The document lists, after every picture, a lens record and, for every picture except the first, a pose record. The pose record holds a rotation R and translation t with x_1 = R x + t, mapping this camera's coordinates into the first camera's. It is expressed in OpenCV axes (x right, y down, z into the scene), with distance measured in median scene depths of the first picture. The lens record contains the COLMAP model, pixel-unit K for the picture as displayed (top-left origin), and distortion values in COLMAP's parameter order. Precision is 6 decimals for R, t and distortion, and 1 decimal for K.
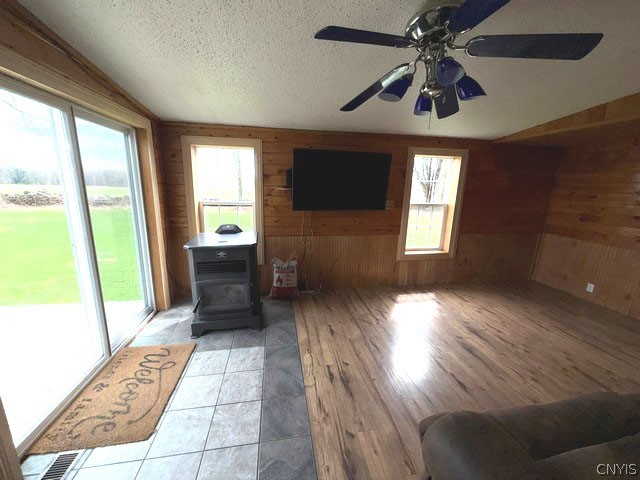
lens RADIAL K [[254.1, 0, 318.4], [0, 254.1, 239.4], [0, 0, 1]] dist [-0.000204, 0.000215]
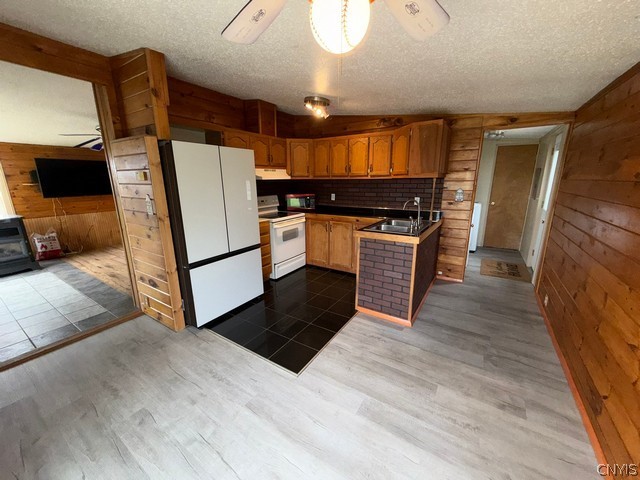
lens RADIAL K [[254.1, 0, 317.9], [0, 254.1, 241.2], [0, 0, 1]] dist [-0.000204, 0.000215]
pose [[0.678062, -0.203184, 0.706363, -0.113908], [0.181193, 0.977580, 0.107266, 0.271884], [-0.712321, 0.055255, 0.699675, -1.218406]]
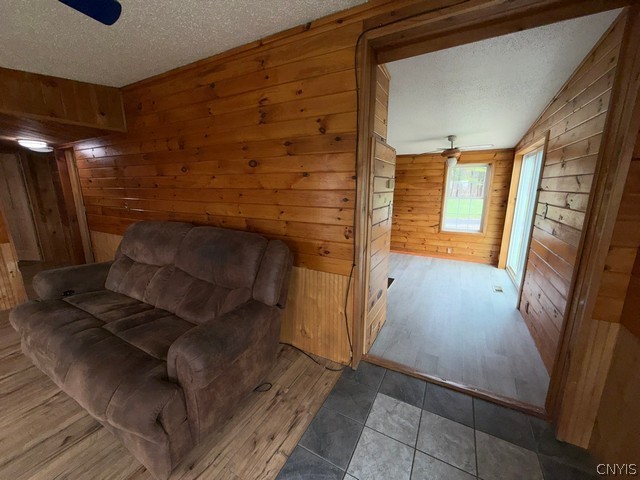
lens RADIAL K [[254.1, 0, 319.2], [0, 254.1, 239.6], [0, 0, 1]] dist [-0.000204, 0.000215]
pose [[-0.789124, -0.152283, 0.595057, -0.222486], [0.109445, 0.918417, 0.380174, -0.089317], [-0.604404, 0.365131, -0.708078, 0.379310]]
